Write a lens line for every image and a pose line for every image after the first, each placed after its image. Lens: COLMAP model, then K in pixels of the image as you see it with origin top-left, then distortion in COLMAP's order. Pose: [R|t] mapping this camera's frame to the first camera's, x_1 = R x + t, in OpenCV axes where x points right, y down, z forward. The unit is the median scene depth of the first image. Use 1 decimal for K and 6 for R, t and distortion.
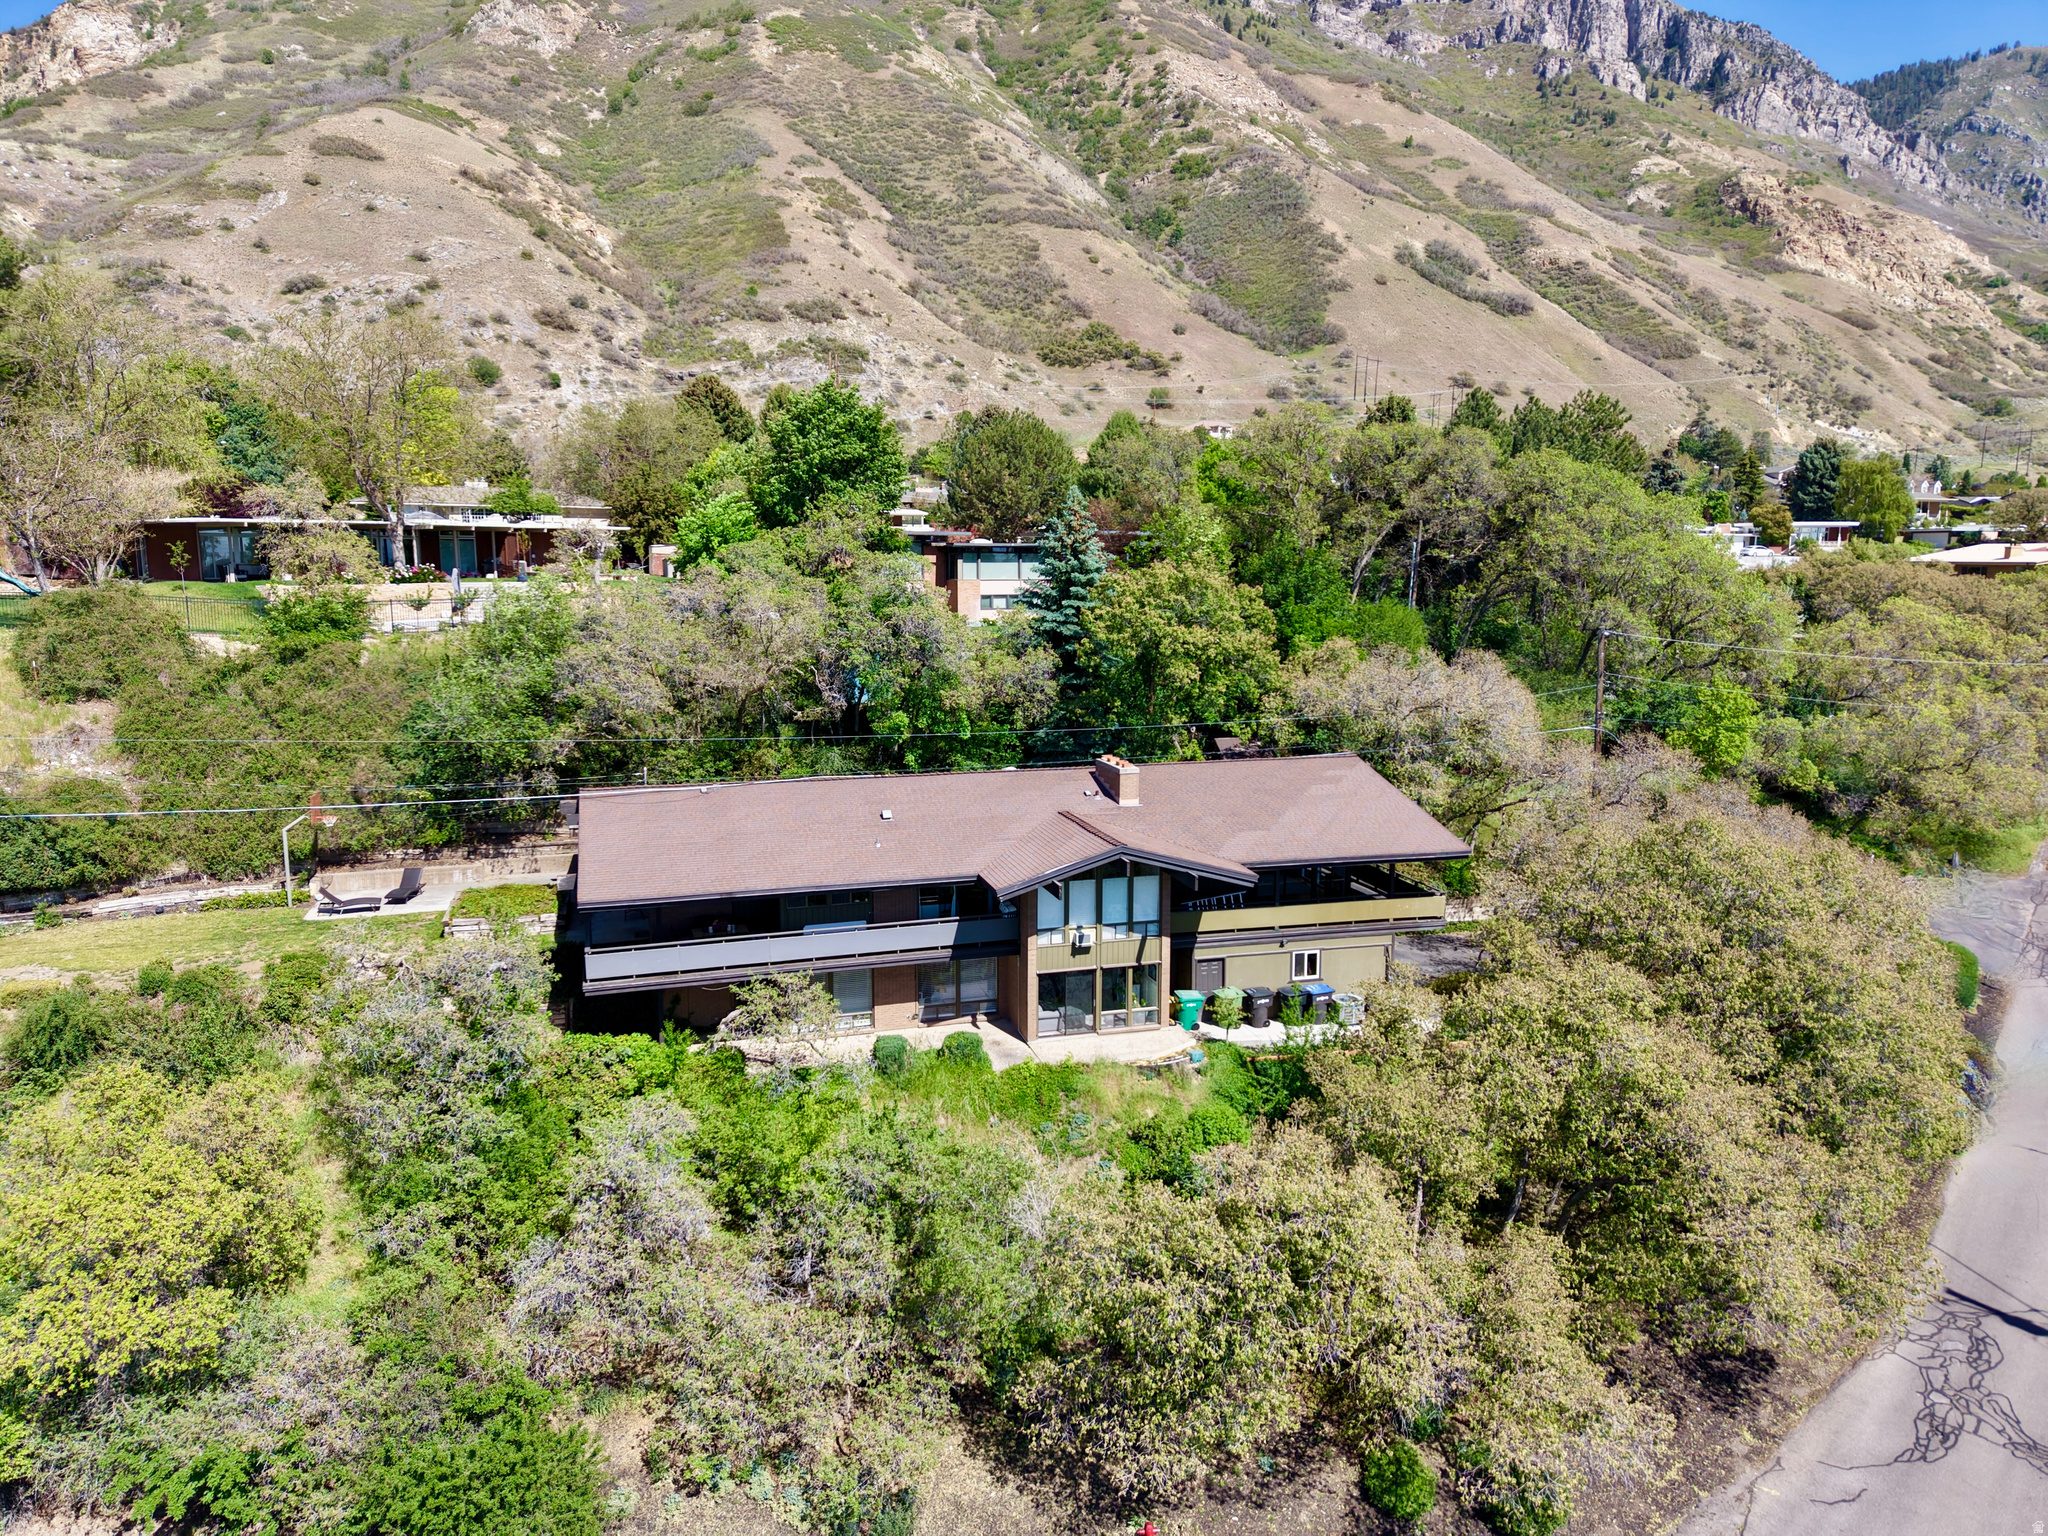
lens RADIAL K [[1365.1, 0, 1025.0], [0, 1365.1, 769.5], [0, 0, 1]] dist [0.022689, -0.020356]
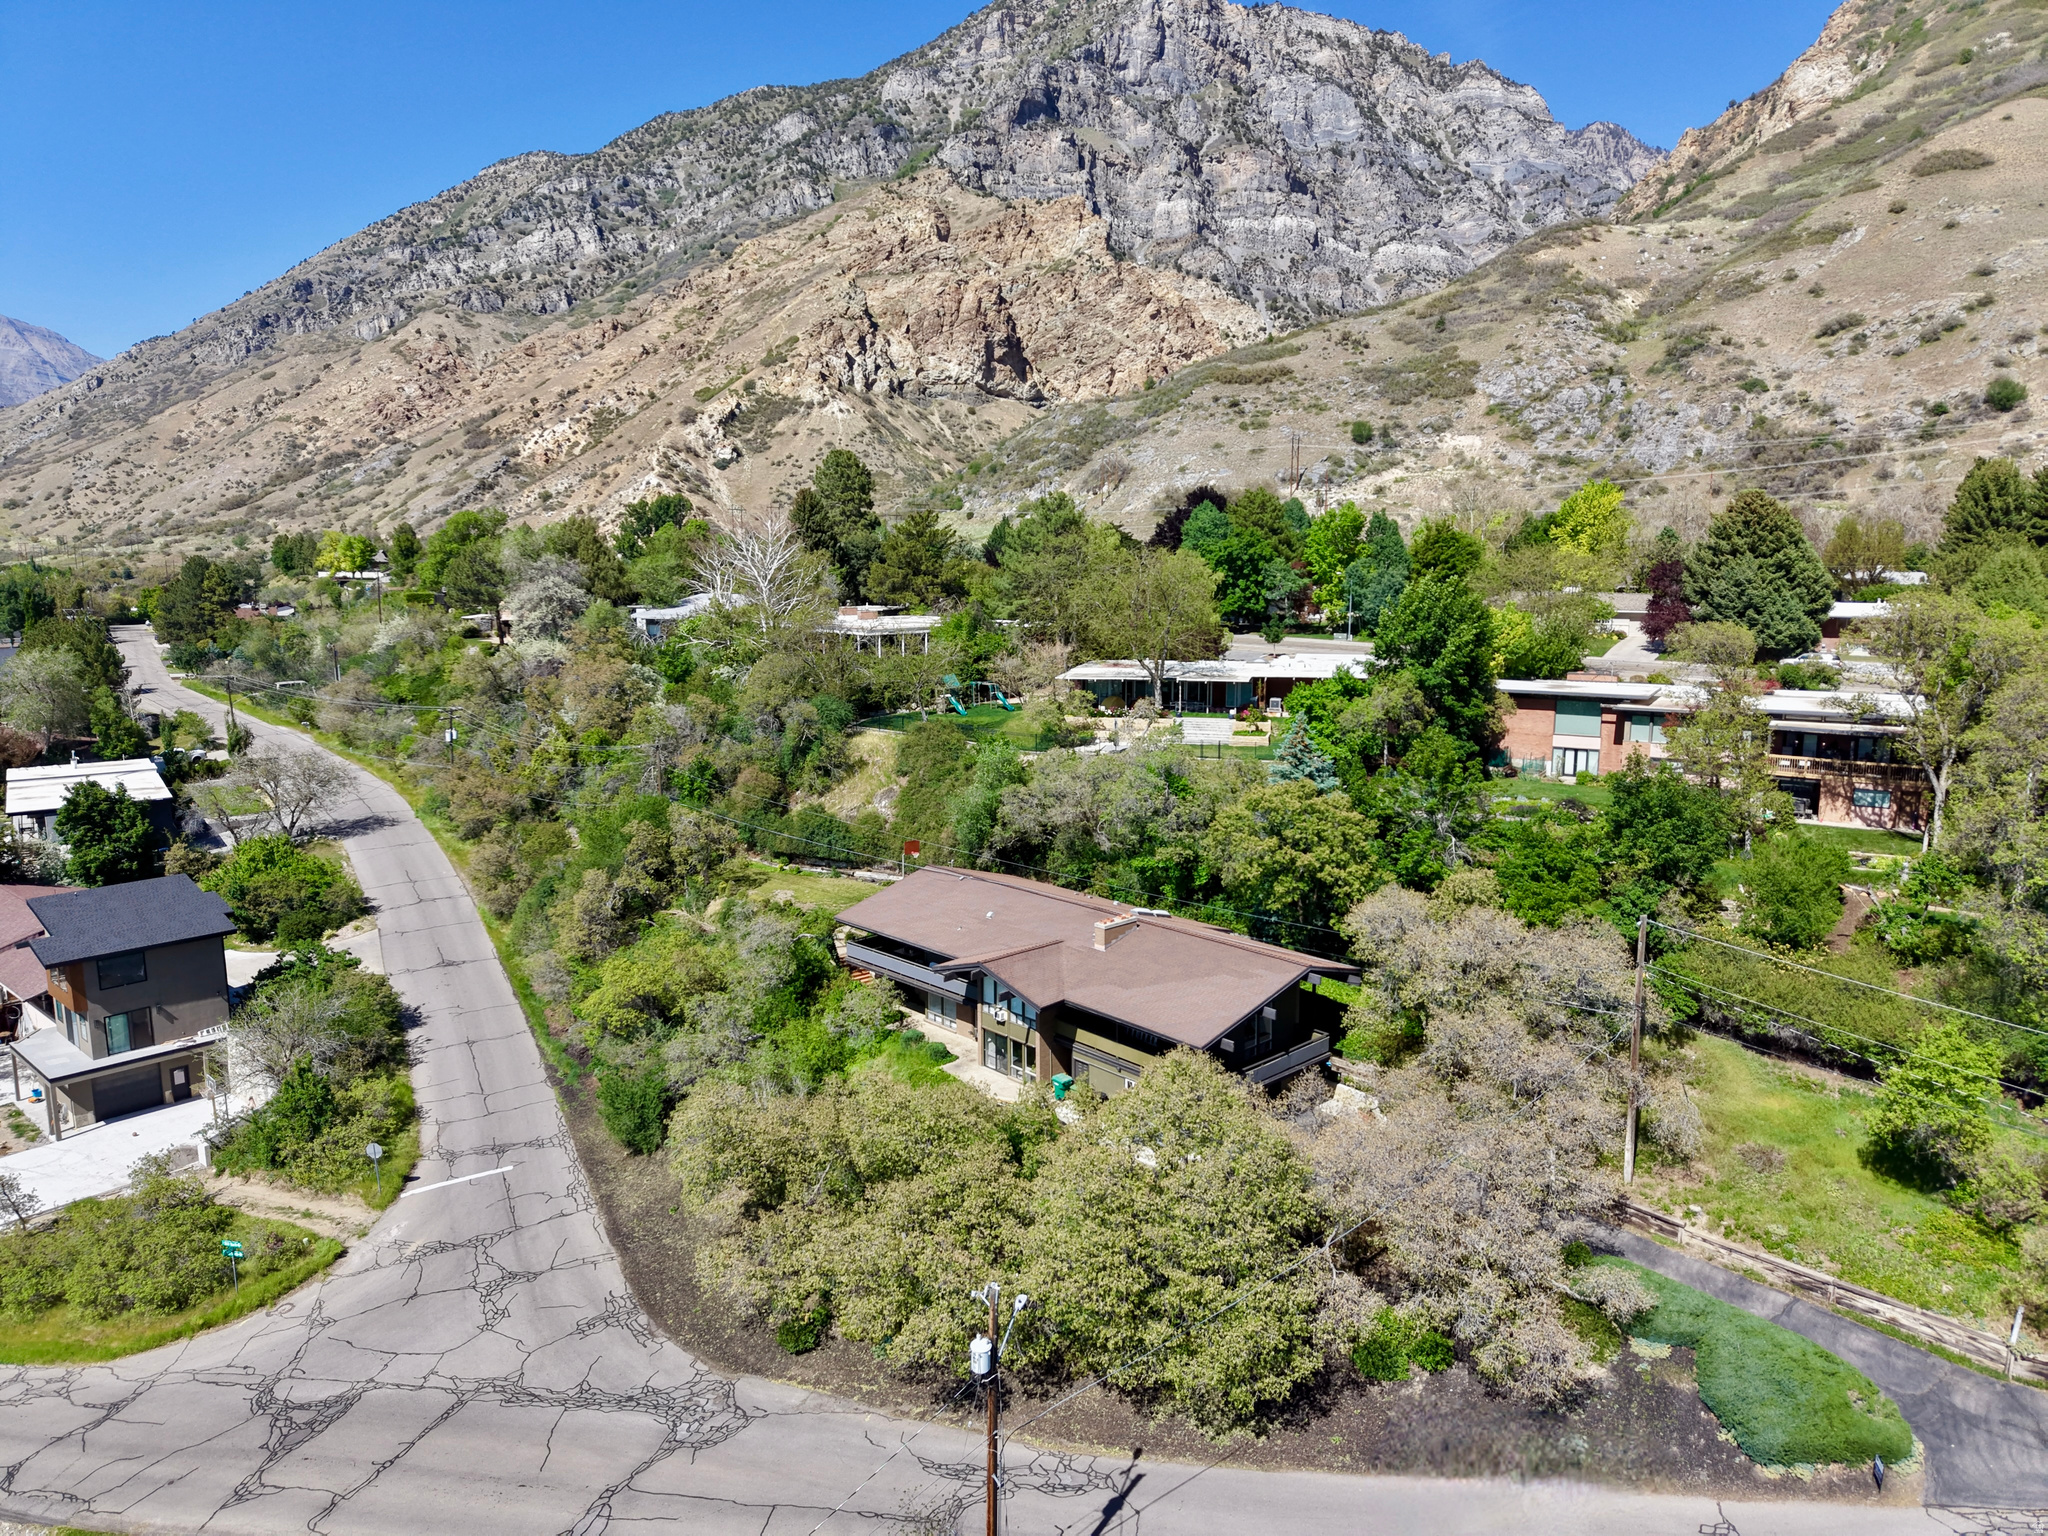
lens RADIAL K [[1365.1, 0, 1016.2], [0, 1365.1, 769.6], [0, 0, 1]] dist [0.022689, -0.020356]
pose [[0.441918, 0.139535, -0.886137, 0.096919], [-0.138122, 0.986633, 0.086478, -0.020733], [0.886358, 0.084179, 0.455284, 0.015741]]
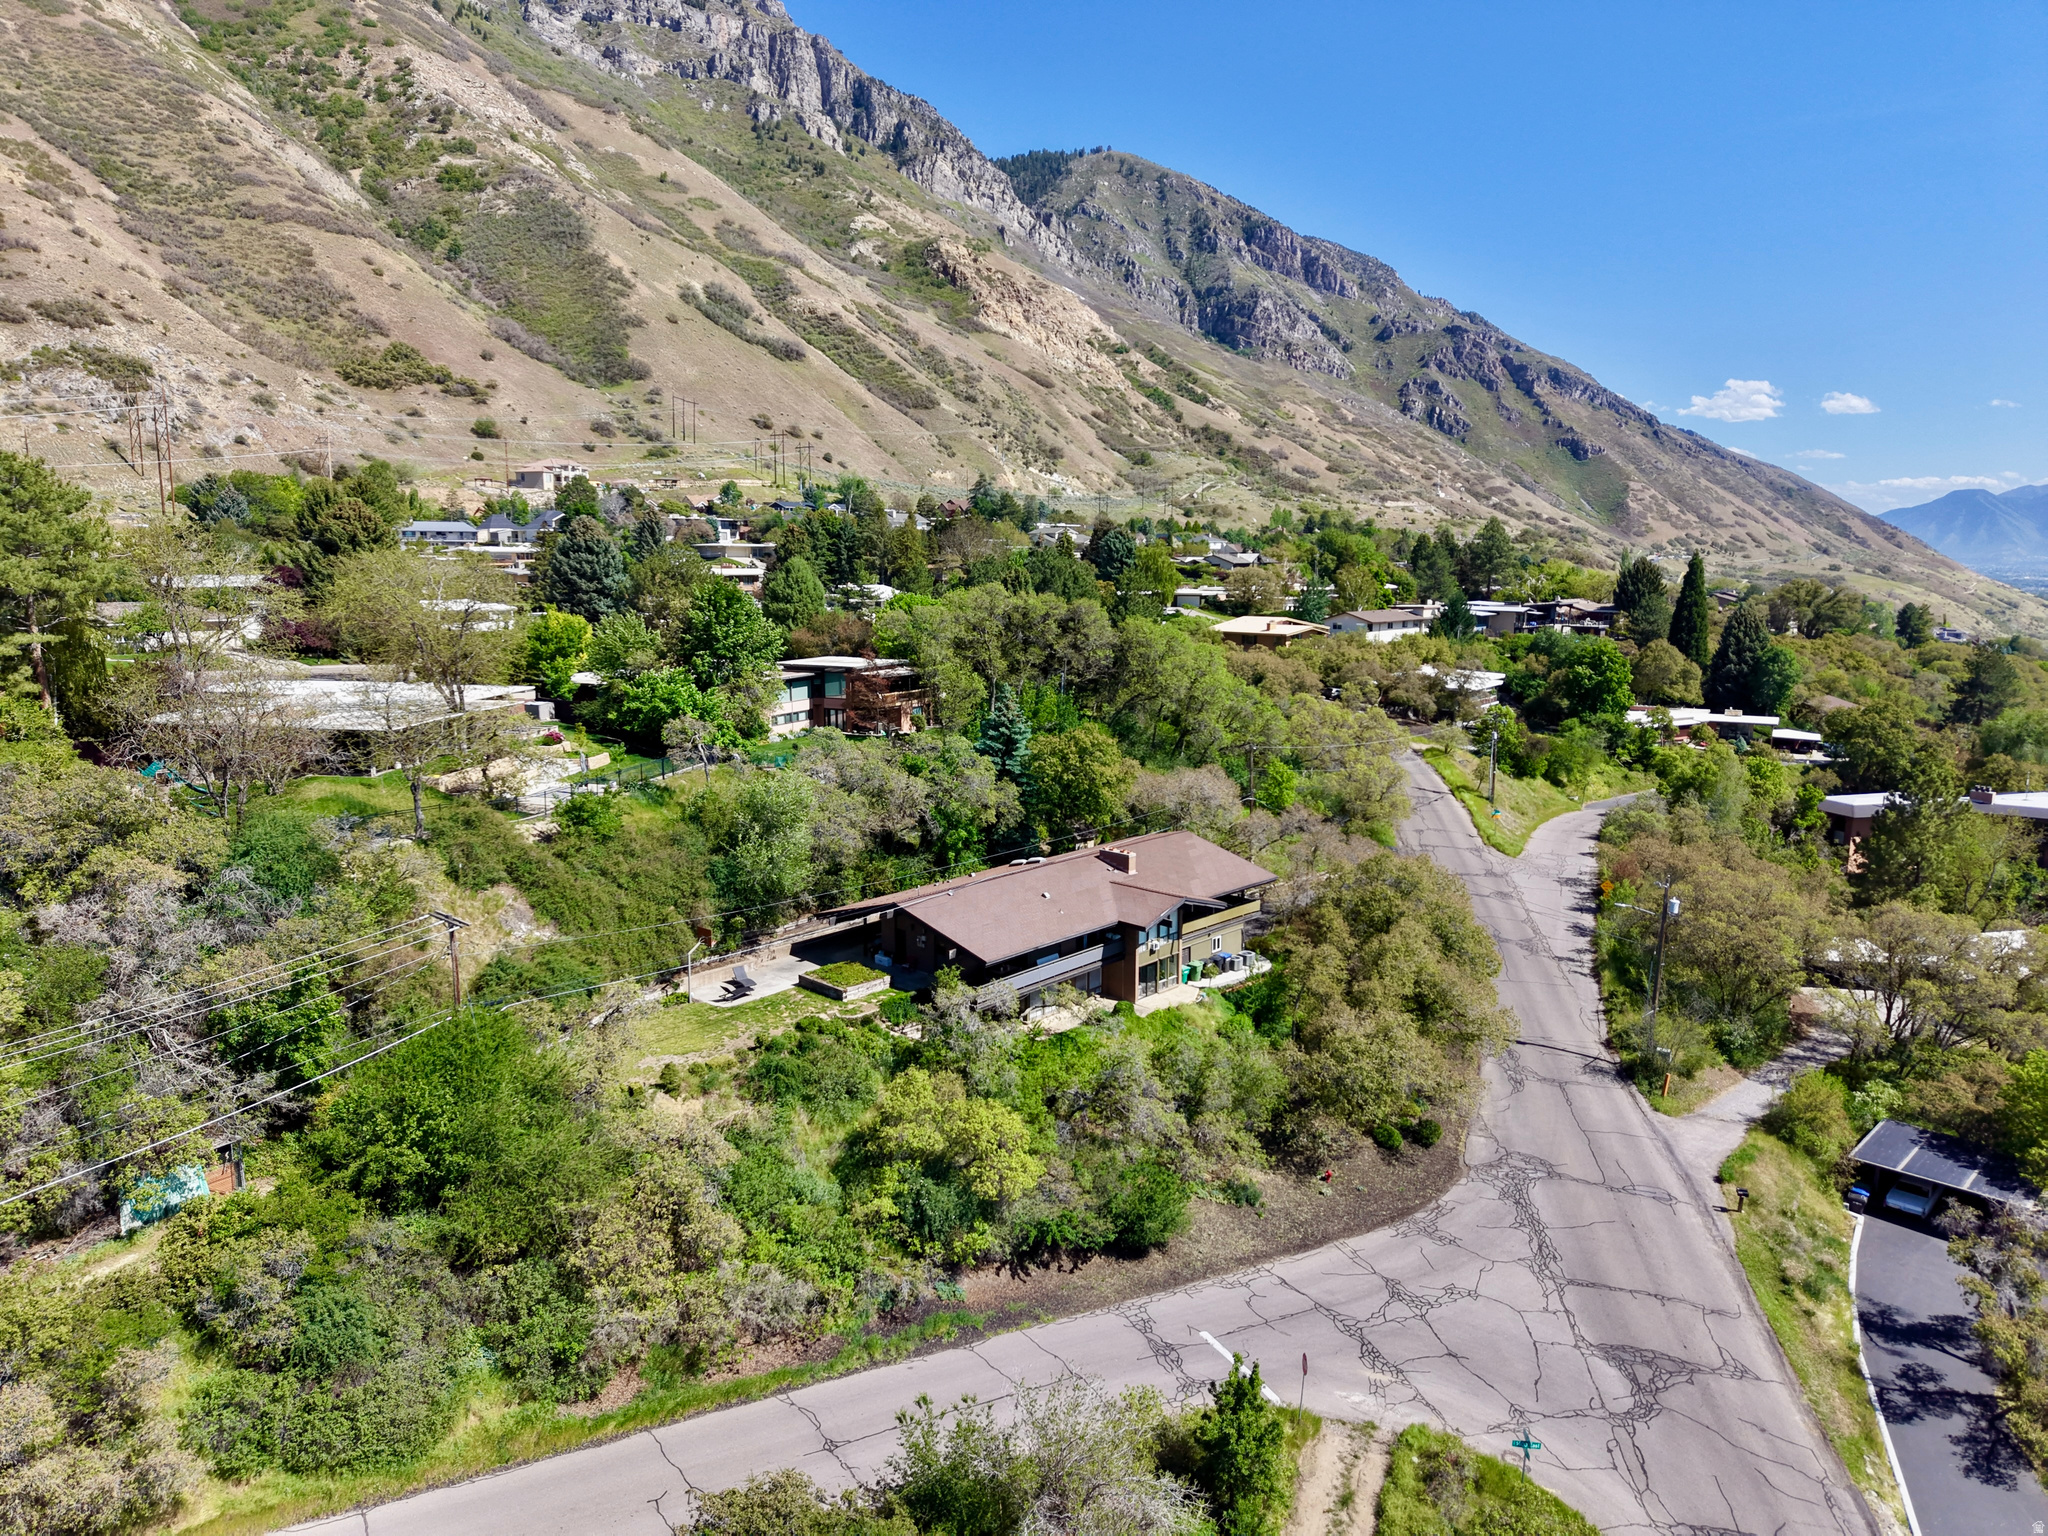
lens RADIAL K [[1365.1, 0, 1024.0], [0, 1365.1, 774.9], [0, 0, 1]] dist [0.022689, -0.020356]
pose [[0.854178, -0.082115, 0.513456, -0.072963], [0.078803, 0.996489, 0.028269, -0.012657], [-0.513974, 0.016315, 0.857650, -0.039391]]
